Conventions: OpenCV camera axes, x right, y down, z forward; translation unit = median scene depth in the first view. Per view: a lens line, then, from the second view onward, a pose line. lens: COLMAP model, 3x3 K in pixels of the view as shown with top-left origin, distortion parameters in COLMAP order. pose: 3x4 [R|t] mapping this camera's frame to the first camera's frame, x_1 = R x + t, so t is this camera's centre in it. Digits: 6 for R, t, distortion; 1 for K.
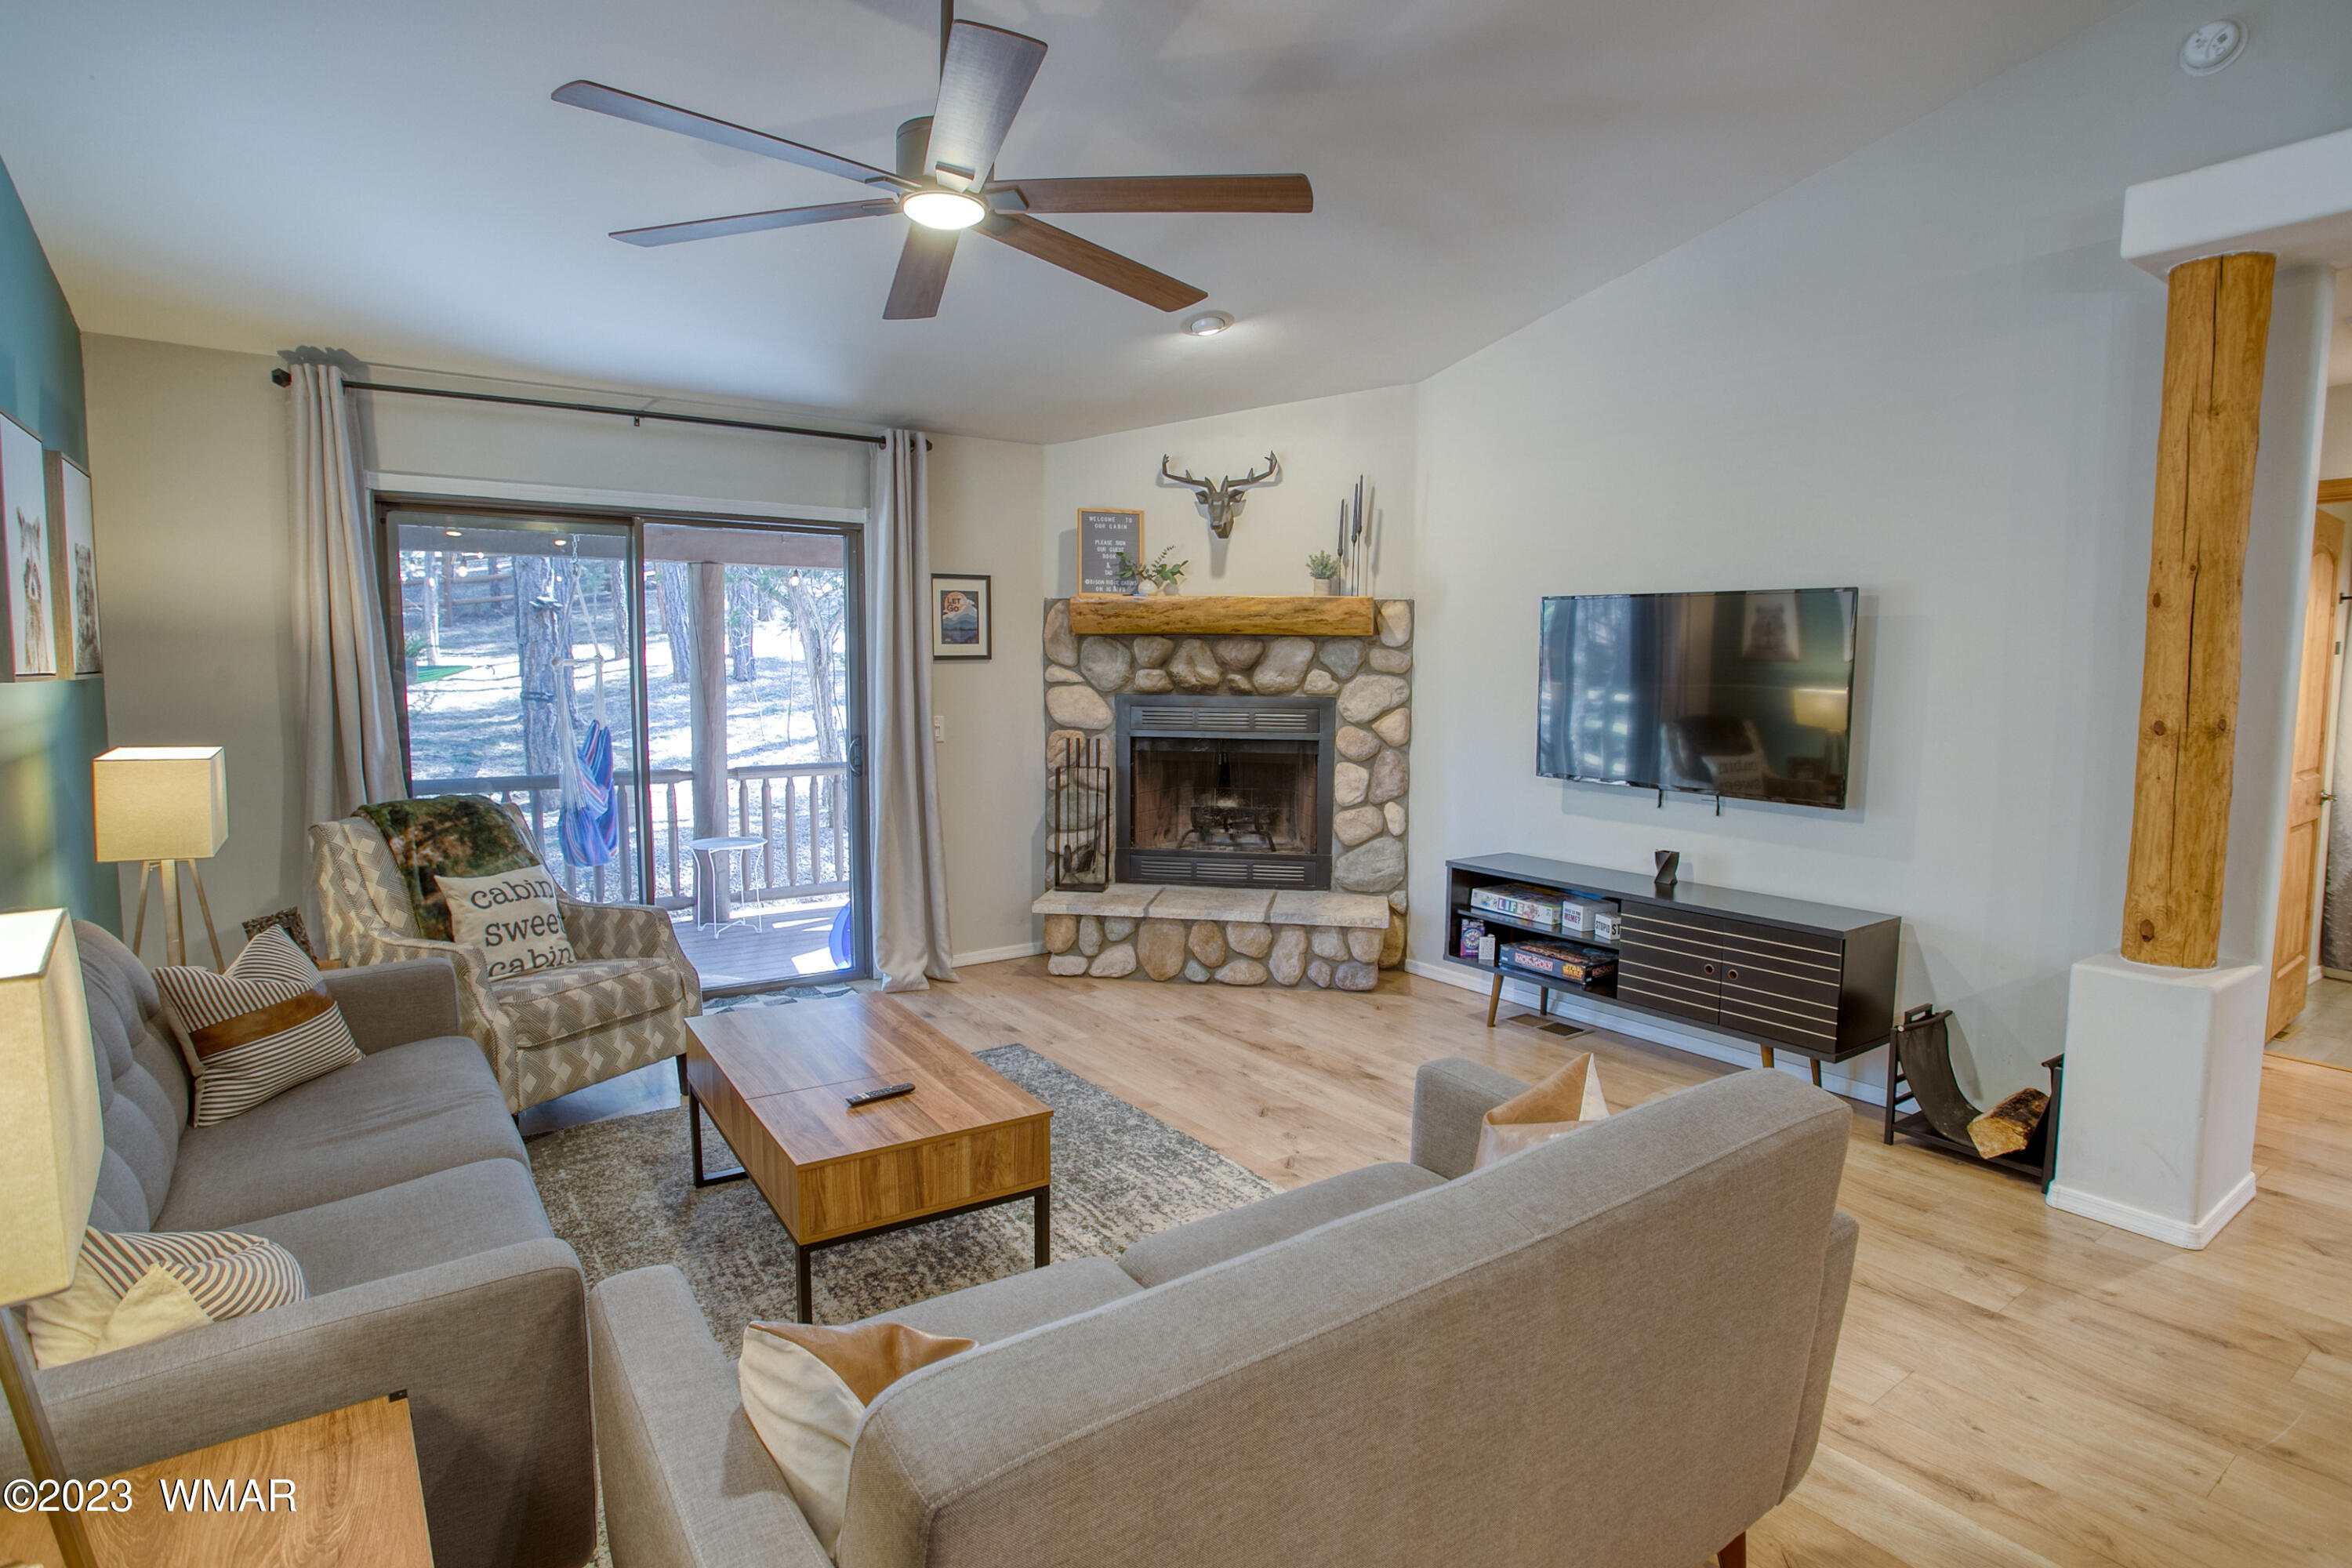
lens RADIAL K [[1203.4, 0, 1176.0], [0, 1203.4, 784.0], [0, 0, 1]] dist [-0.079833, 0.036227]
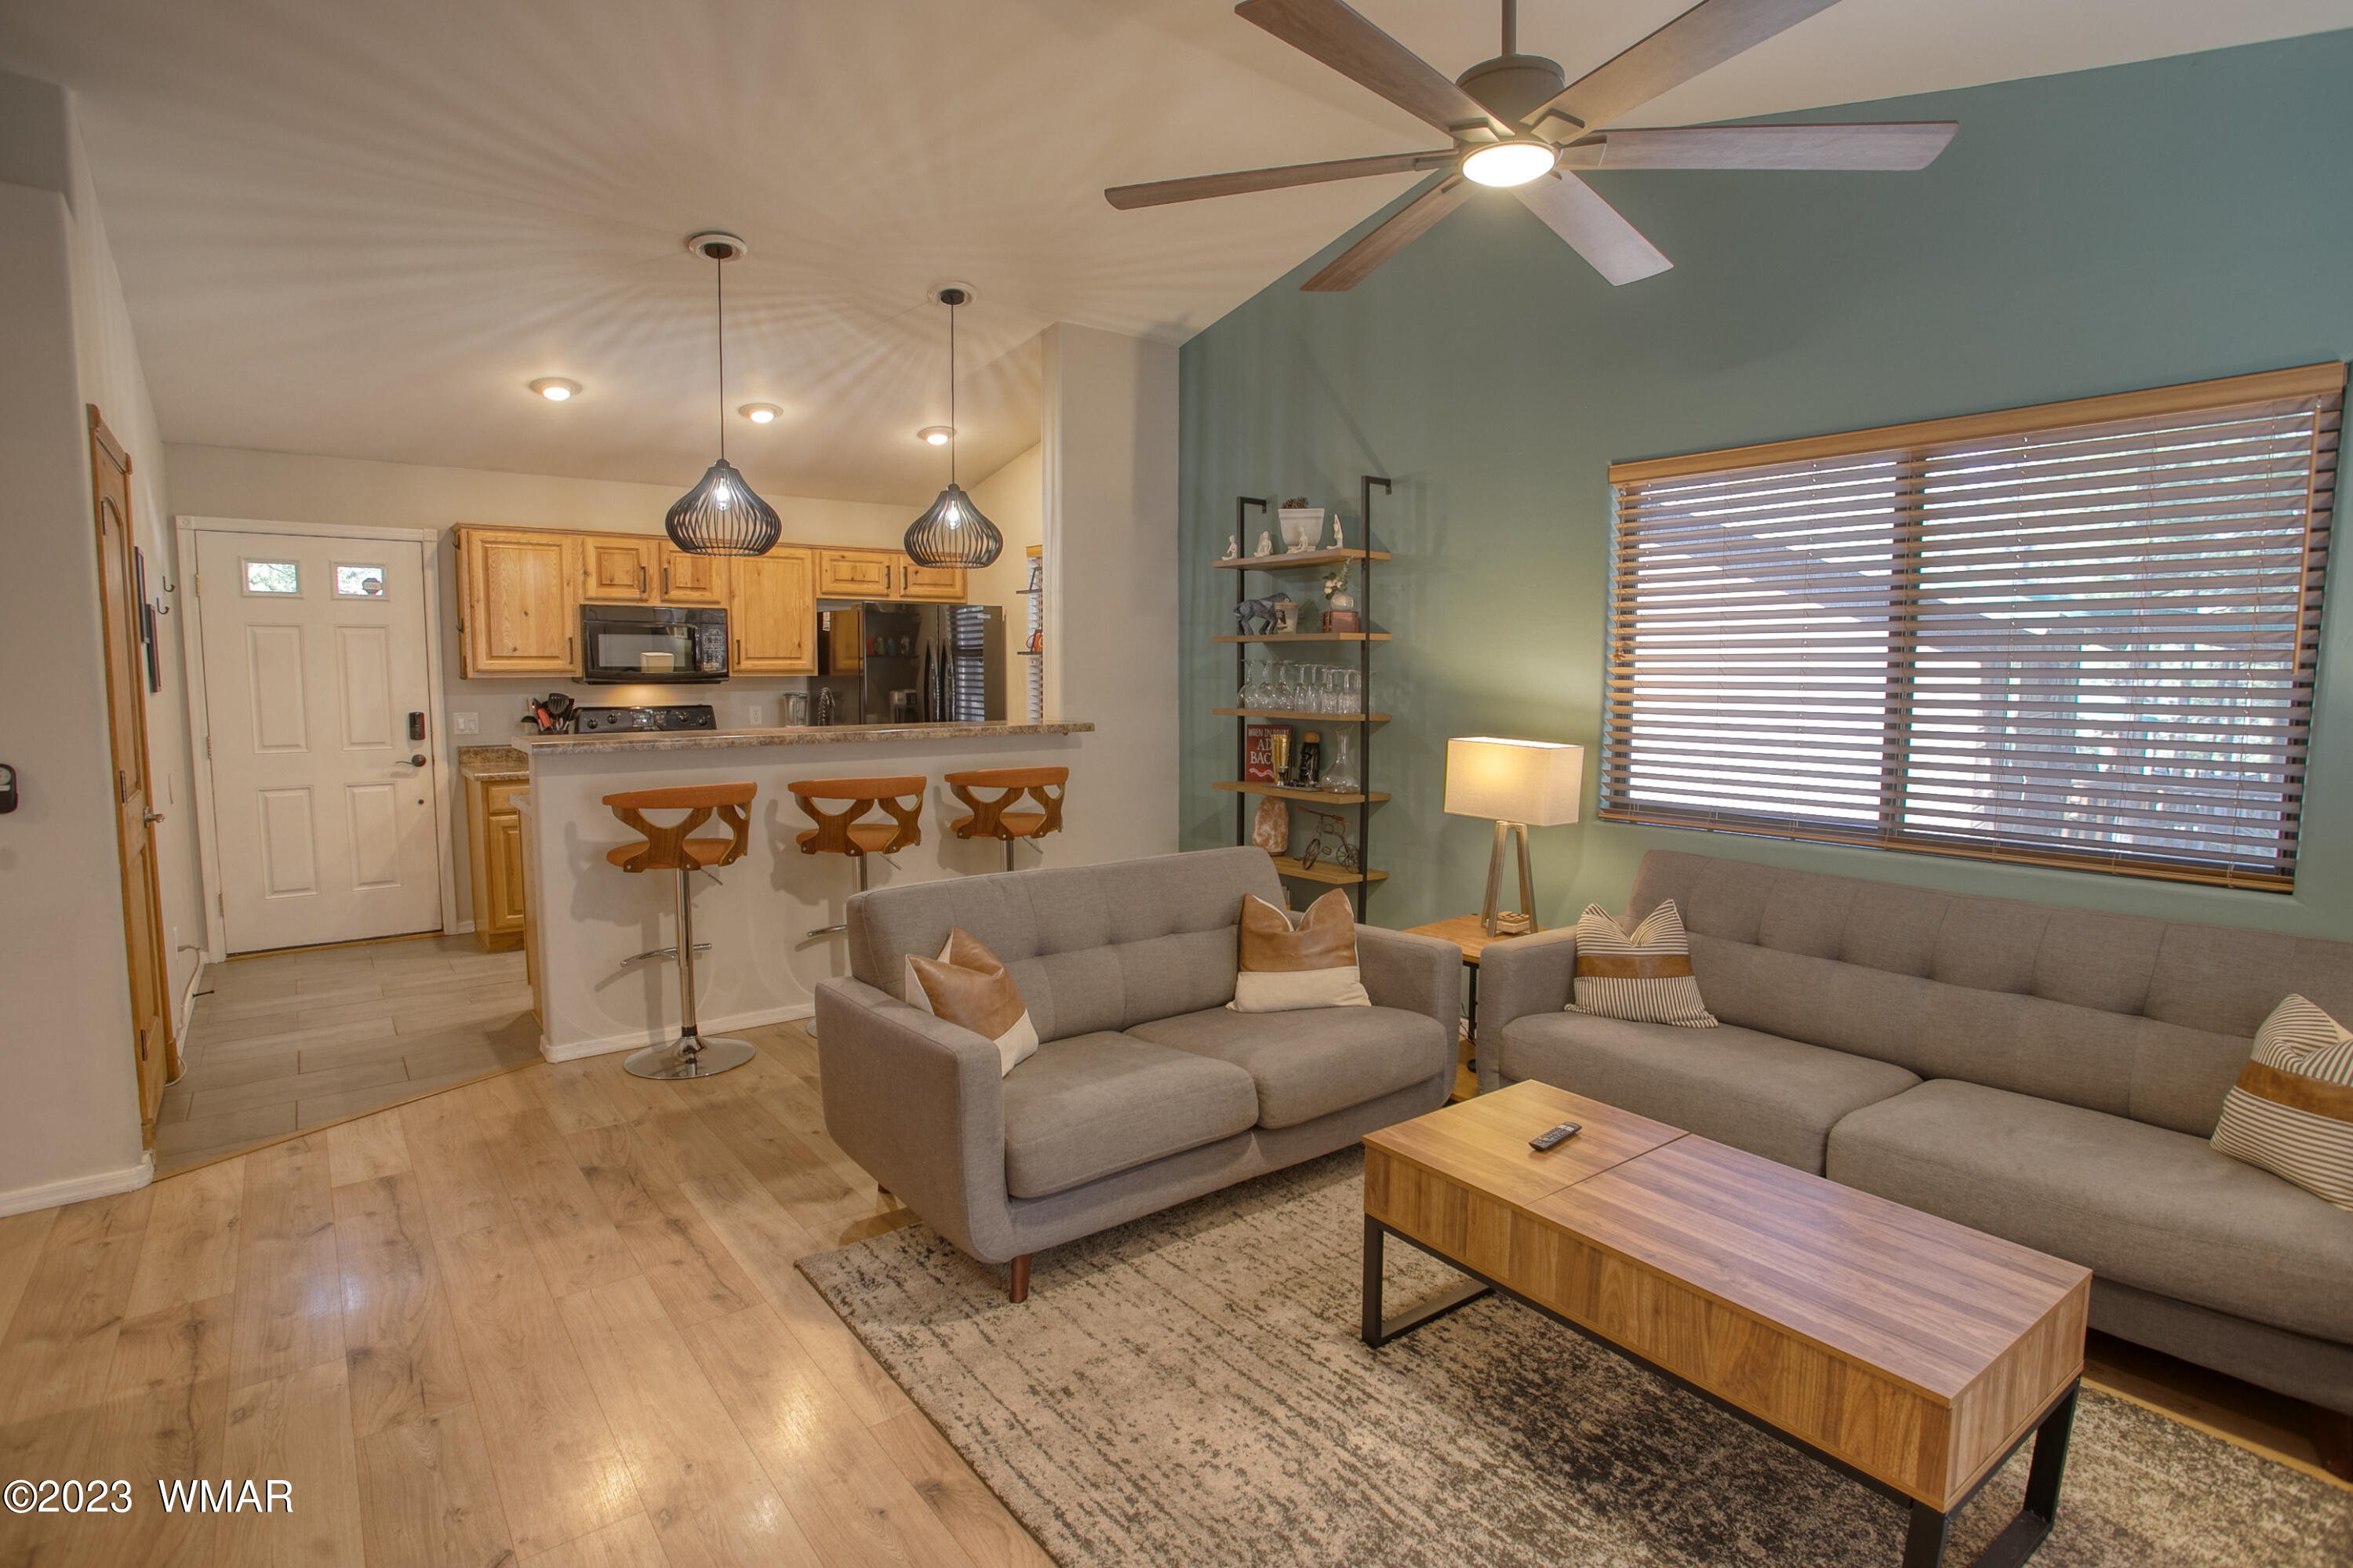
lens RADIAL K [[1173.0, 0, 1176.5], [0, 1173.0, 784.0], [0, 0, 1]] dist [-0.080918, 0.031724]
pose [[-0.998396, -0.000516, -0.056616, 0.050360], [-0.011215, 0.981945, 0.188834, -0.075584], [0.055497, 0.189166, -0.980376, 0.854665]]
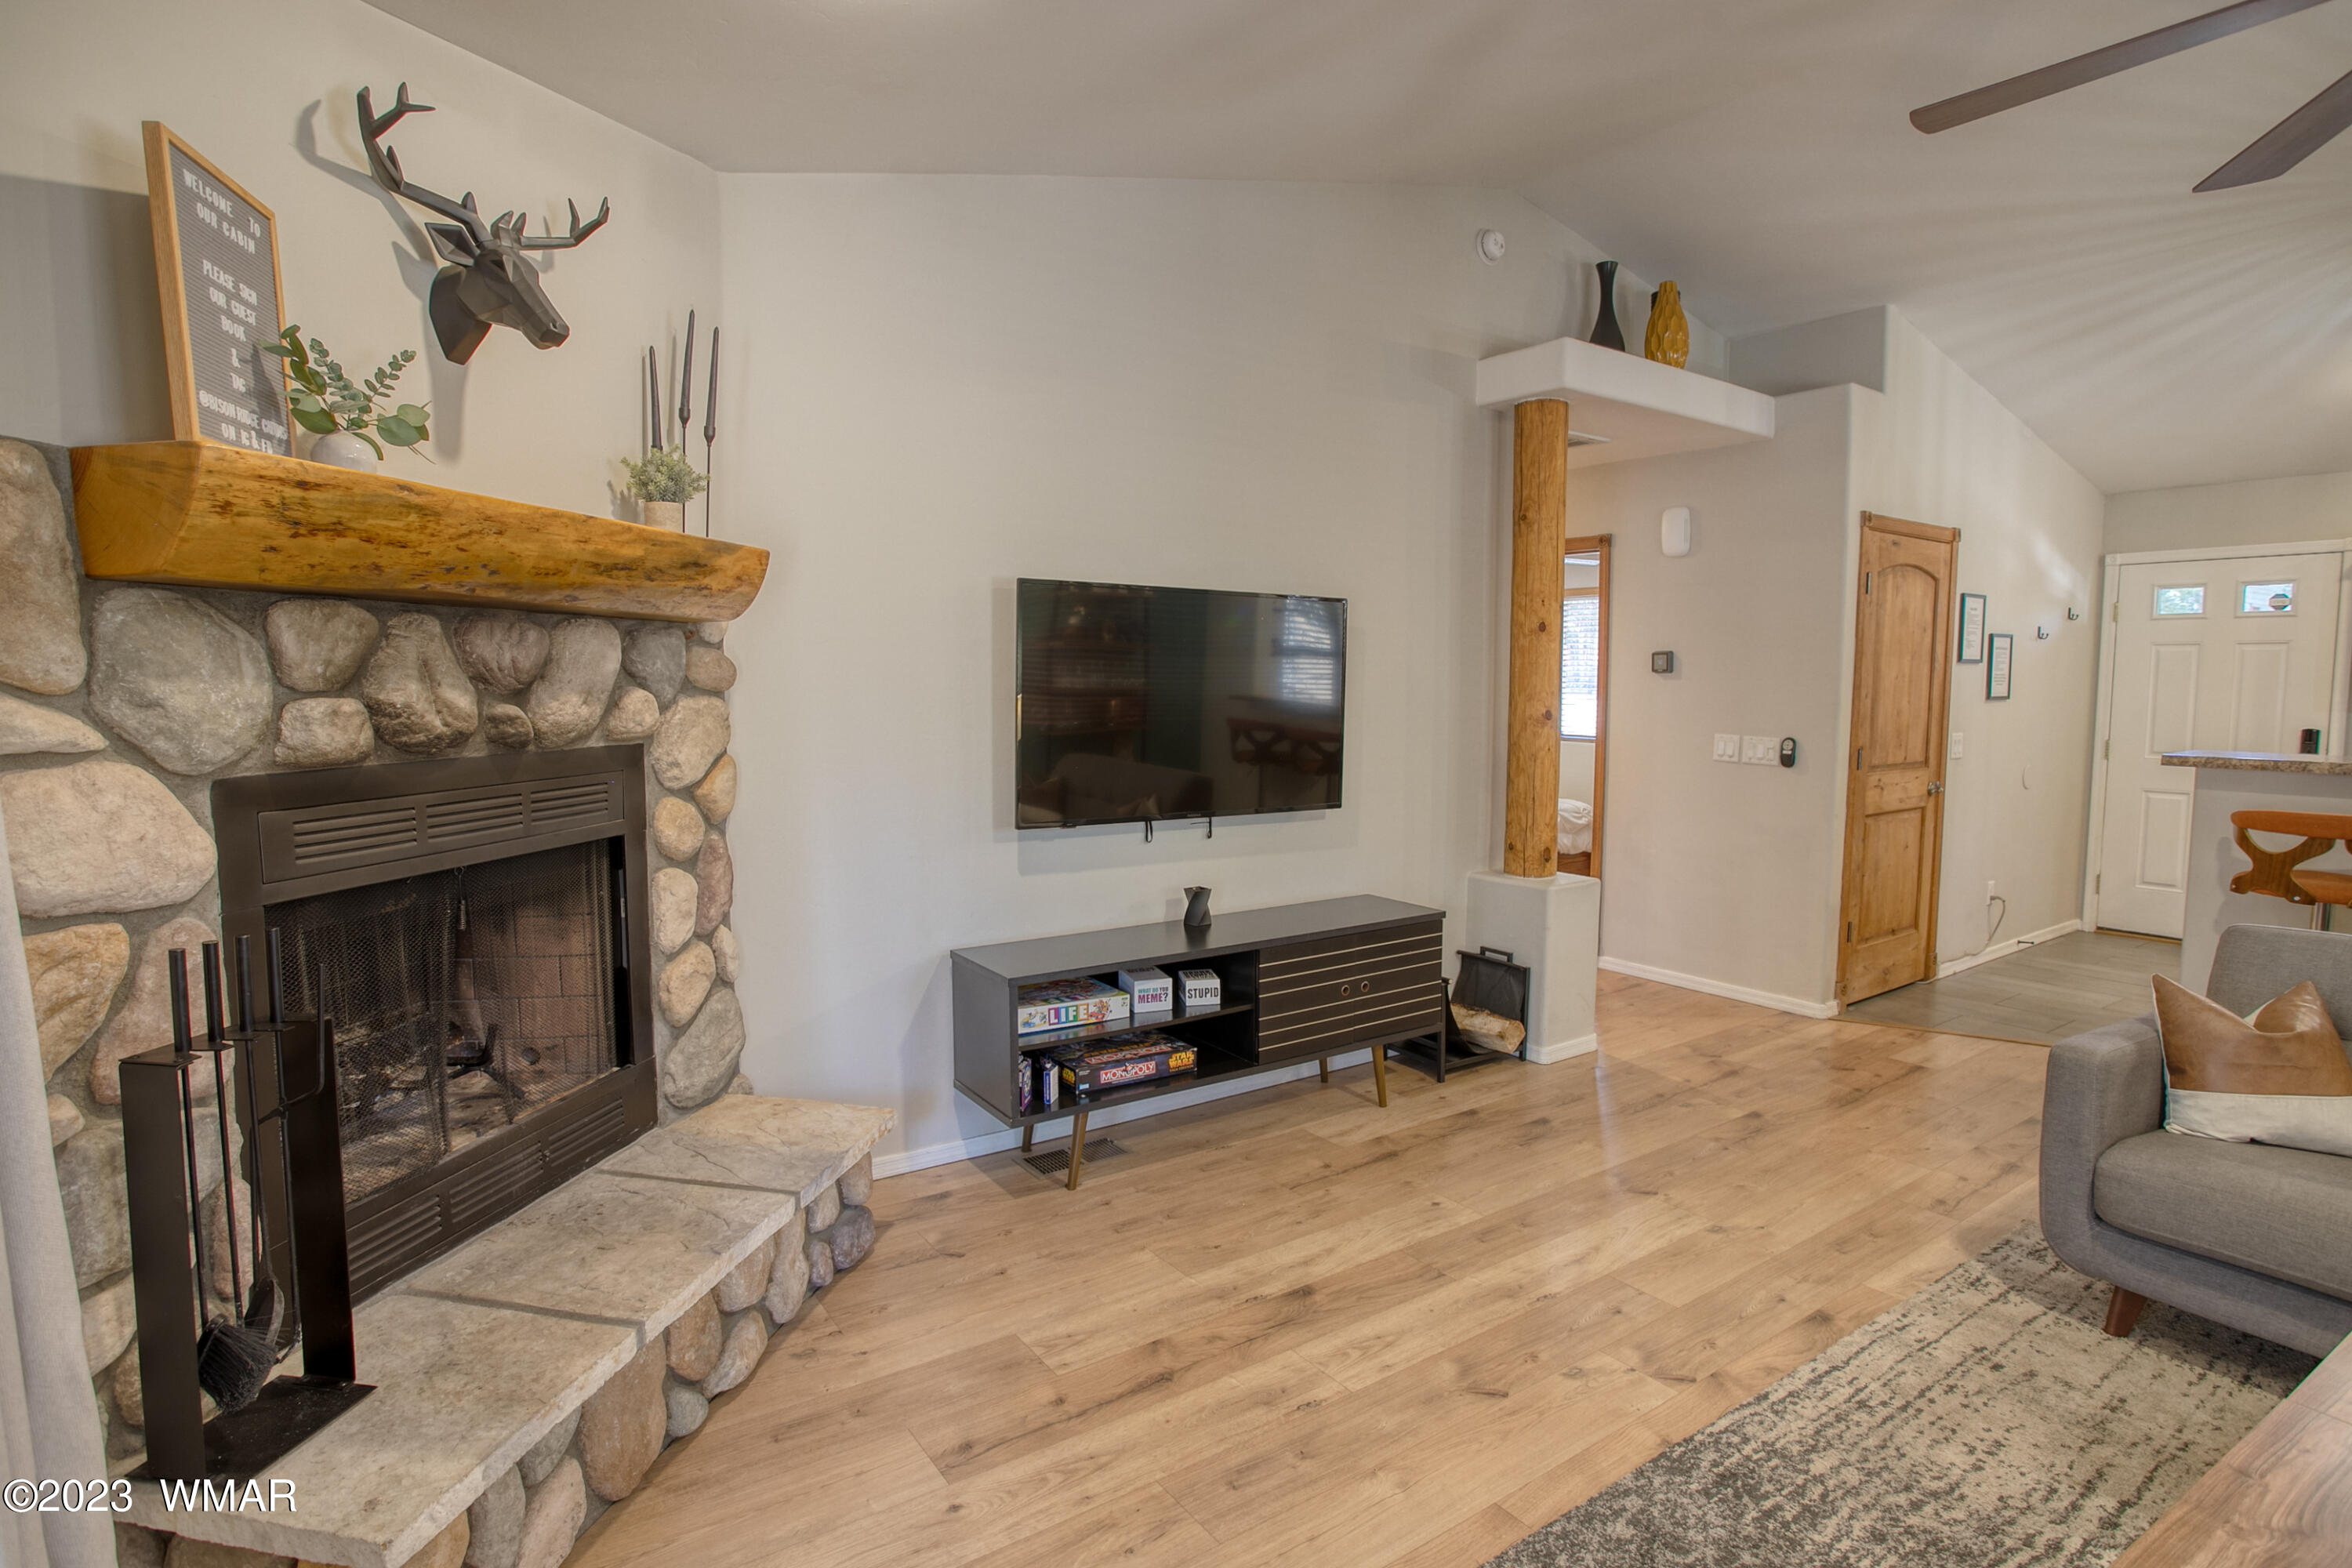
lens RADIAL K [[1203.4, 0, 1176.0], [0, 1203.4, 784.0], [0, 0, 1]] dist [-0.079833, 0.036227]
pose [[0.016376, -0.097481, 0.995103, -0.357301], [0.095620, 0.990827, 0.095489, -0.081829], [-0.995283, 0.093588, 0.025547, 0.776916]]
